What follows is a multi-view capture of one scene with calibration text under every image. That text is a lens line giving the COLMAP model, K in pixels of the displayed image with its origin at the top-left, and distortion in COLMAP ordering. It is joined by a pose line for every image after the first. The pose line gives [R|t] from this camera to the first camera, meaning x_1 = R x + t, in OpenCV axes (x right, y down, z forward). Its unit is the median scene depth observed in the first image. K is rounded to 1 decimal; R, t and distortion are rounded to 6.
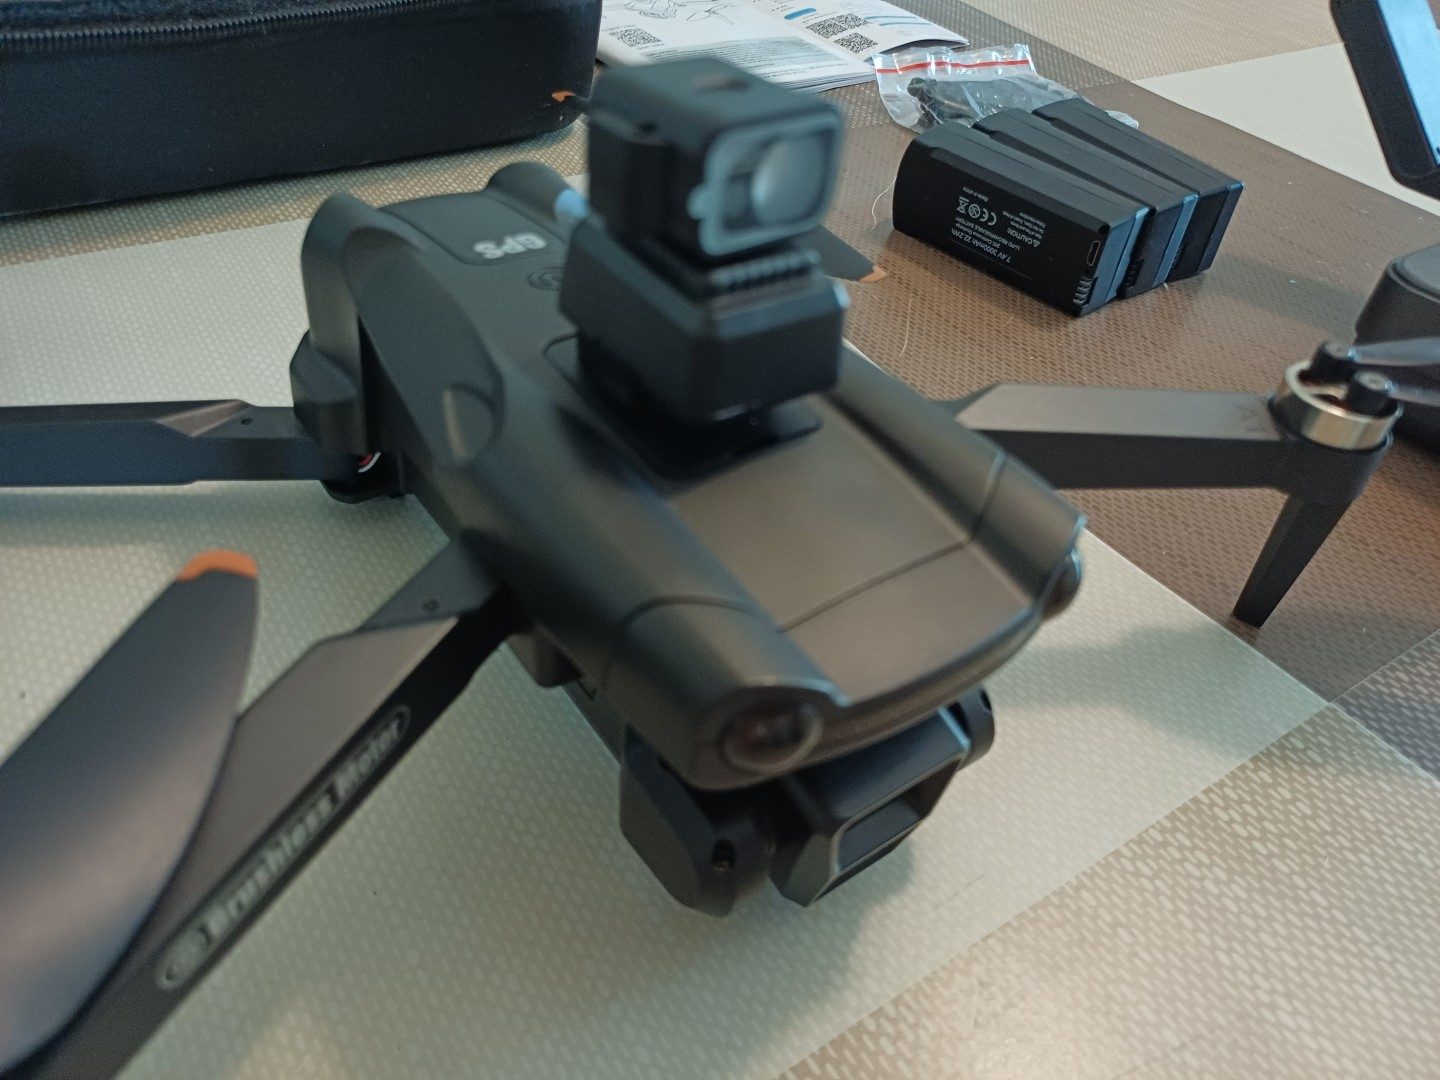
lens RADIAL K [[1152.0, 0, 724.6], [0, 1152.0, 478.9], [0, 0, 1]] dist [0.056955, -0.089276]
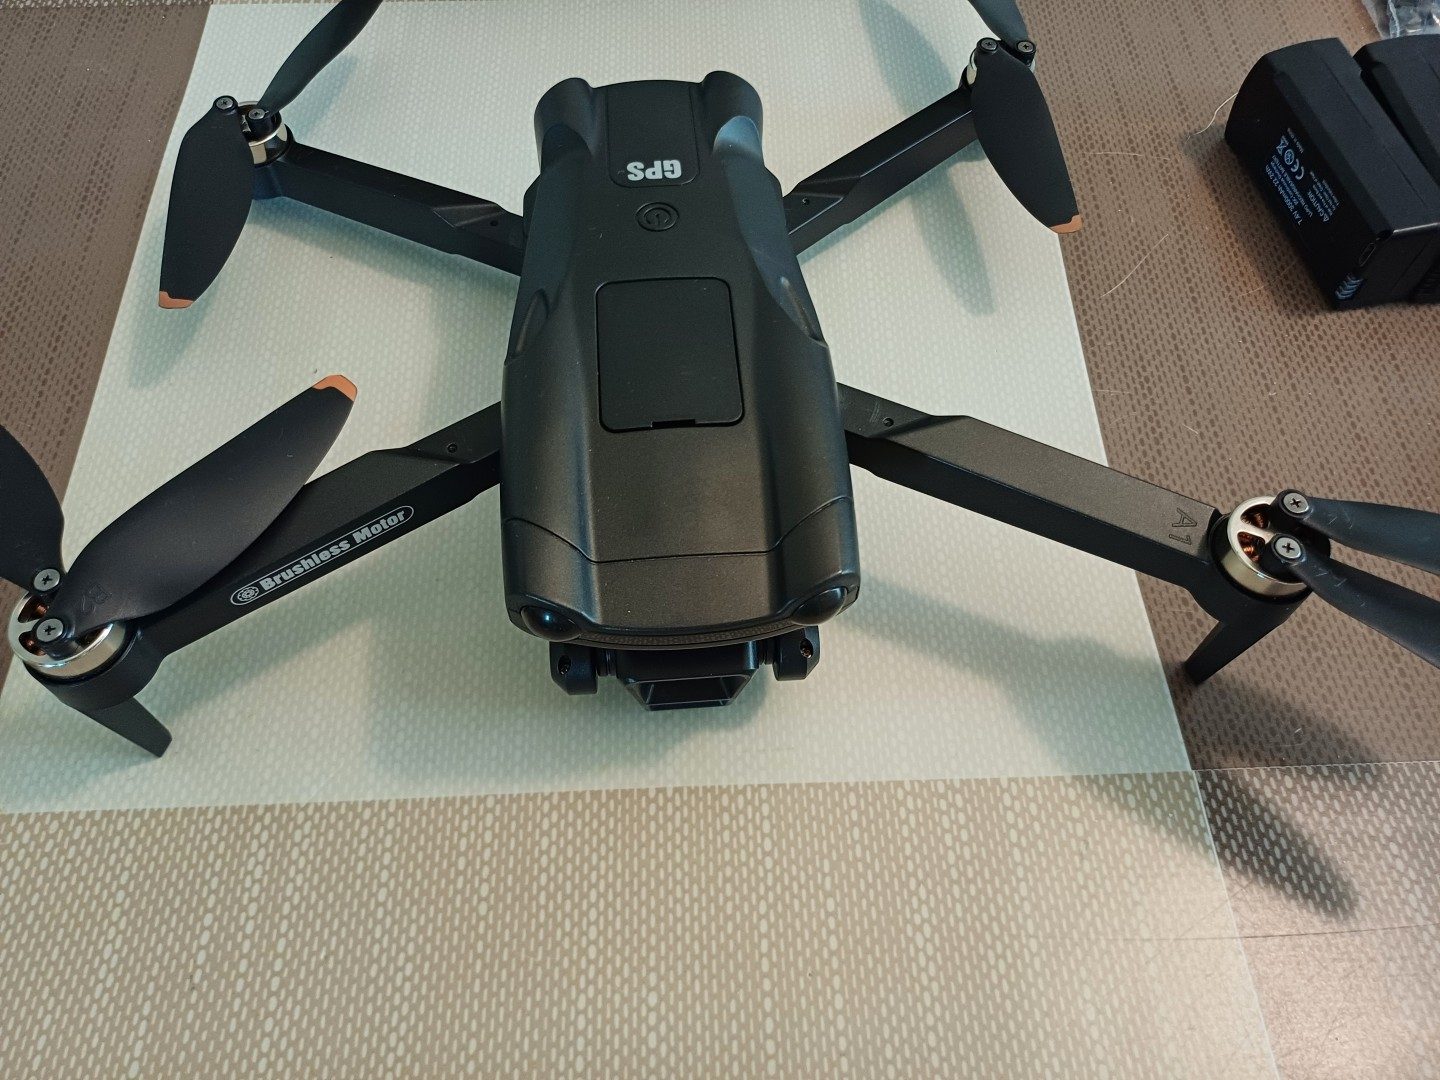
lens RADIAL K [[1152.0, 0, 708.9], [0, 1152.0, 533.1], [0, 0, 1]] dist [0.056955, -0.089276]
pose [[0.838177, 0.416522, -0.352092, 0.450847], [-0.261109, 0.873234, 0.411442, -0.371590], [0.478833, -0.252927, 0.840682, -0.126413]]
